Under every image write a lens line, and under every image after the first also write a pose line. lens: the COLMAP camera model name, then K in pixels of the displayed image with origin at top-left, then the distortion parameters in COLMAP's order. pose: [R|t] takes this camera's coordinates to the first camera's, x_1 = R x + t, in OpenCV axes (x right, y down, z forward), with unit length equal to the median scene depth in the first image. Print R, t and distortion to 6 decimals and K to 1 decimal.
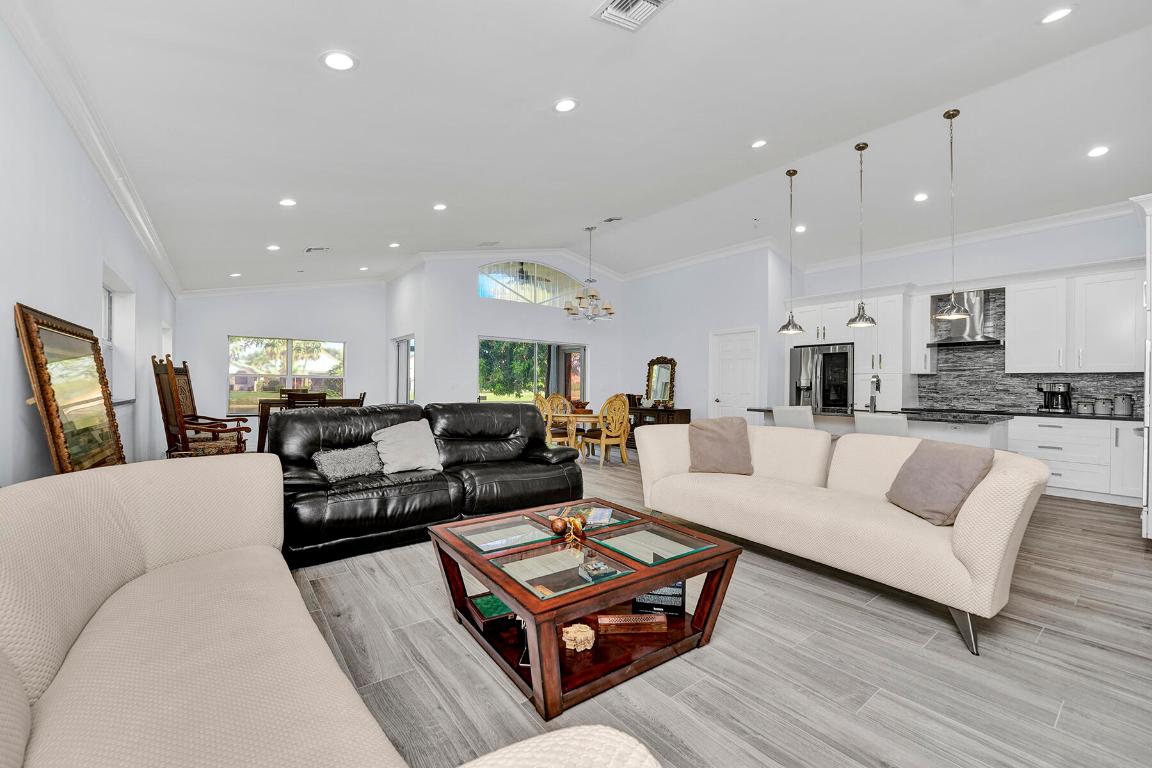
lens RADIAL K [[466.6, 0, 579.1], [0, 466.6, 390.2], [0, 0, 1]] dist [-0.022827, 0.000699]
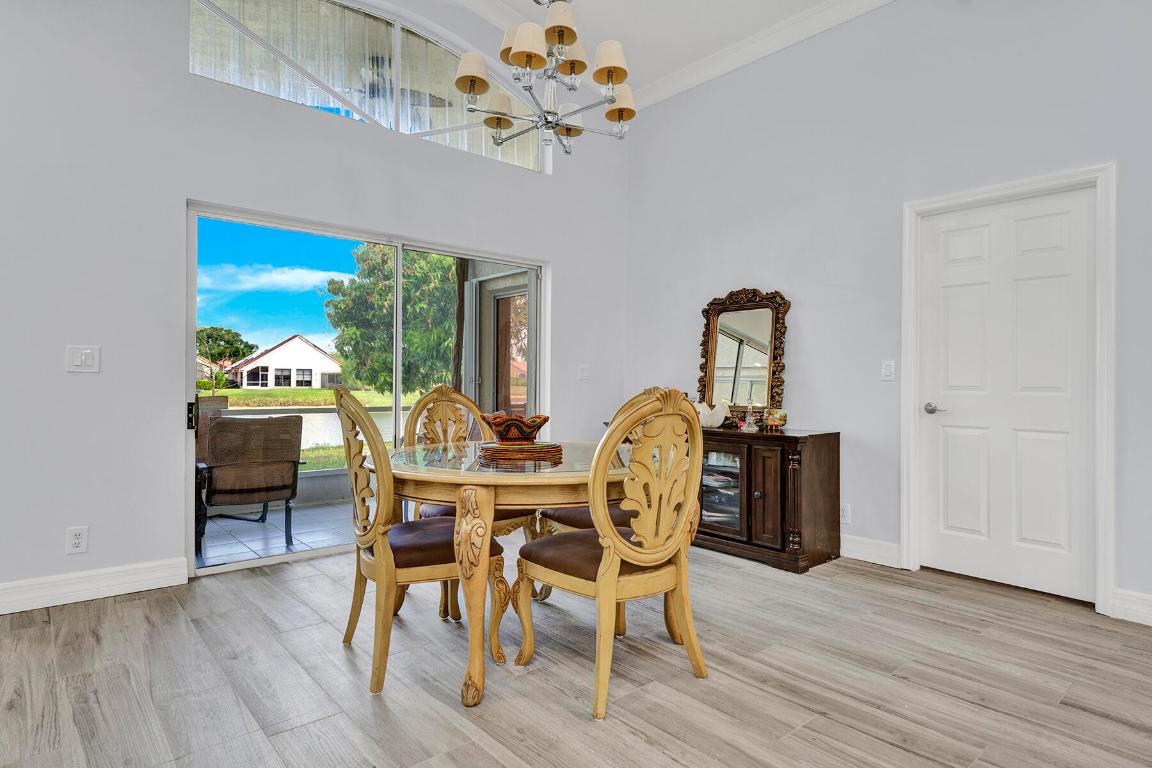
lens RADIAL K [[639.6, 0, 569.4], [0, 639.6, 381.7], [0, 0, 1]] dist [0.064325, 0.000652]
pose [[0.998624, -0.003253, 0.052336, 0.013347], [0.003469, 0.999986, -0.004033, 0.004124], [-0.052323, 0.004209, 0.998621, 0.608630]]
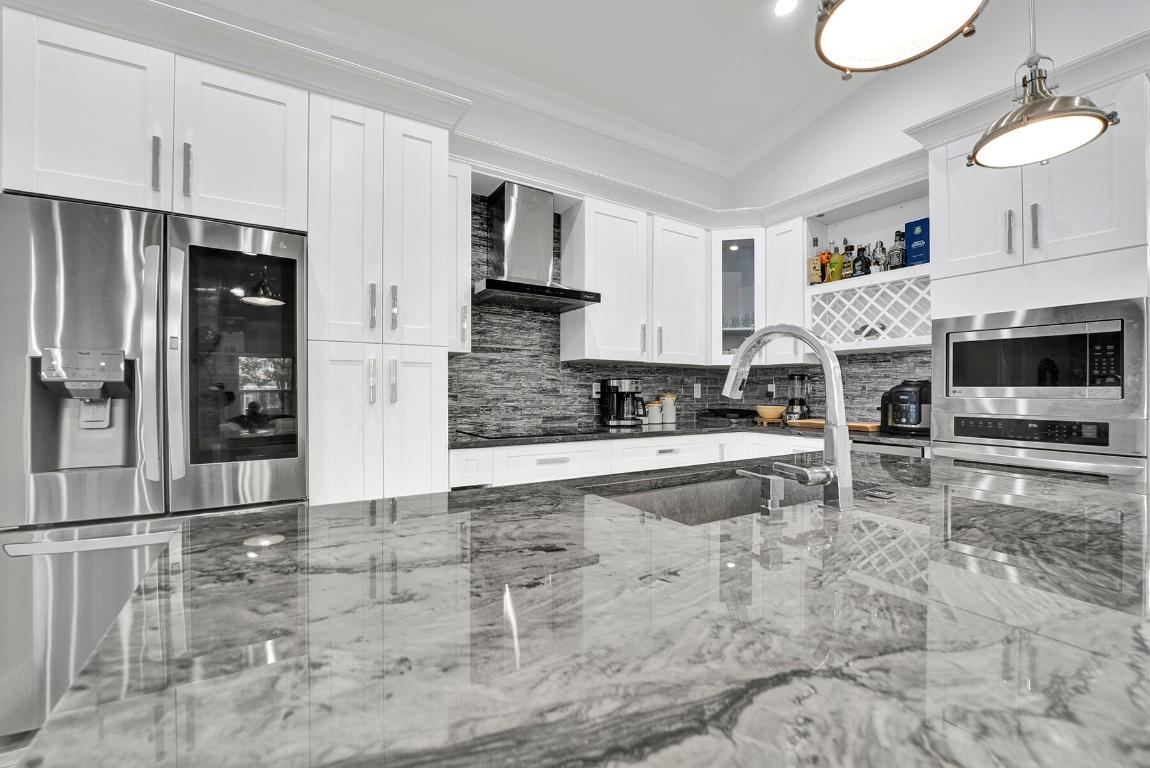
lens RADIAL K [[465.8, 0, 581.7], [0, 465.8, 388.6], [0, 0, 1]] dist [-0.022827, 0.000699]
pose [[0.102553, -0.007629, 0.994698, 0.298828], [0.002486, 0.999969, 0.007413, -0.005584], [-0.994724, 0.001713, 0.102569, 0.750190]]
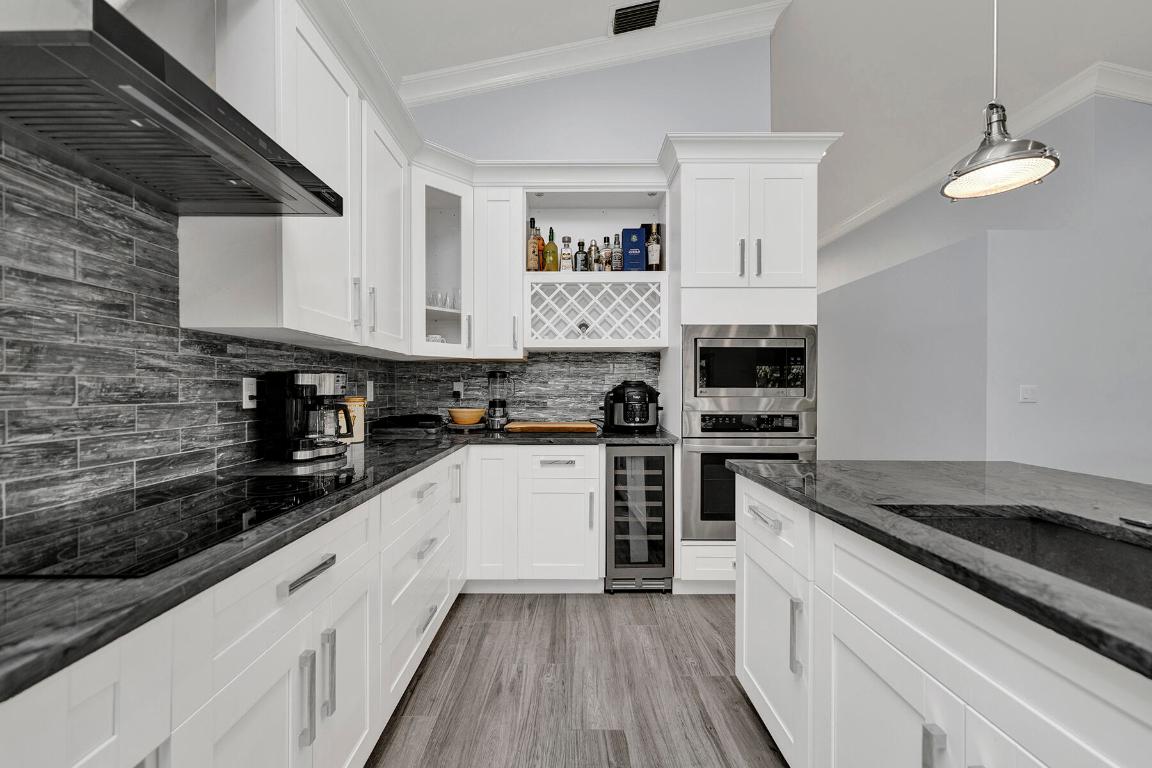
lens RADIAL K [[466.6, 0, 587.7], [0, 466.6, 388.4], [0, 0, 1]] dist [-0.022827, 0.000699]
pose [[-0.793062, -0.014243, 0.608974, 0.507124], [-0.008355, 0.999887, 0.012505, -0.007085], [-0.609083, 0.004829, -0.793091, 0.872380]]
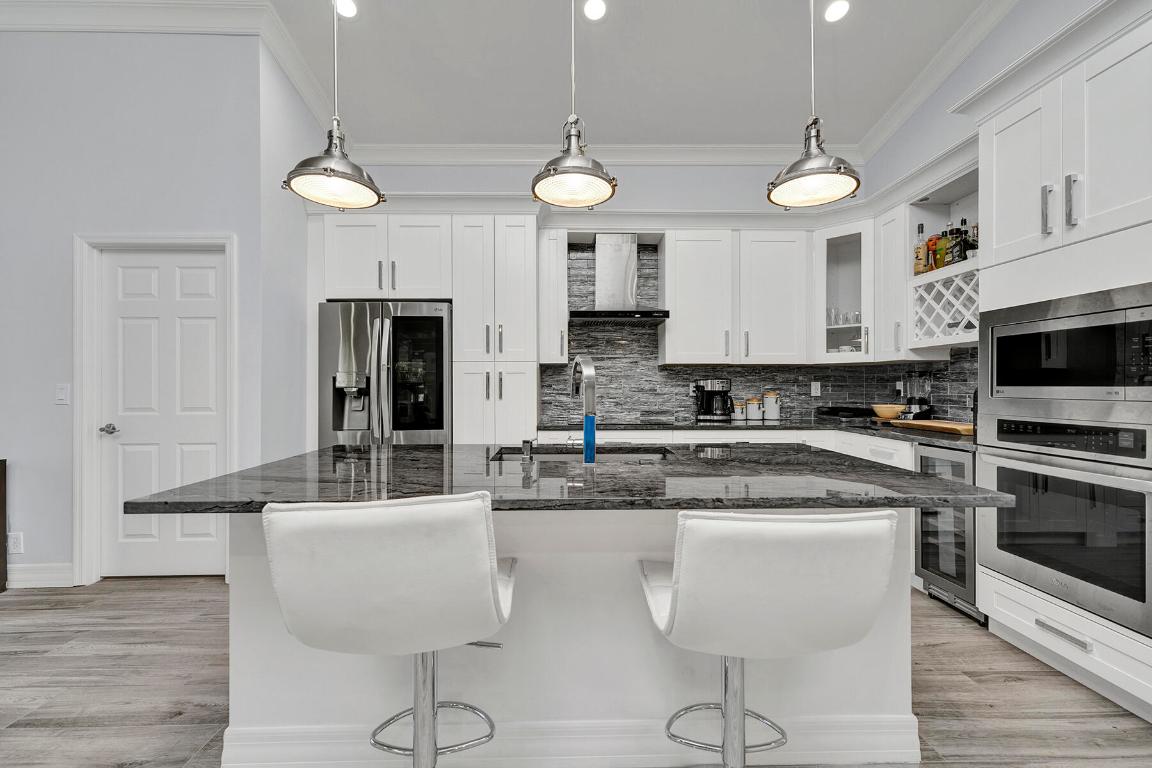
lens RADIAL K [[466.6, 0, 590.6], [0, 466.6, 379.3], [0, 0, 1]] dist [-0.022827, 0.000699]
pose [[0.582625, -0.002293, 0.812738, 0.255199], [0.013662, 0.999882, -0.006972, -0.009933], [-0.812626, 0.015165, 0.582588, 0.551079]]
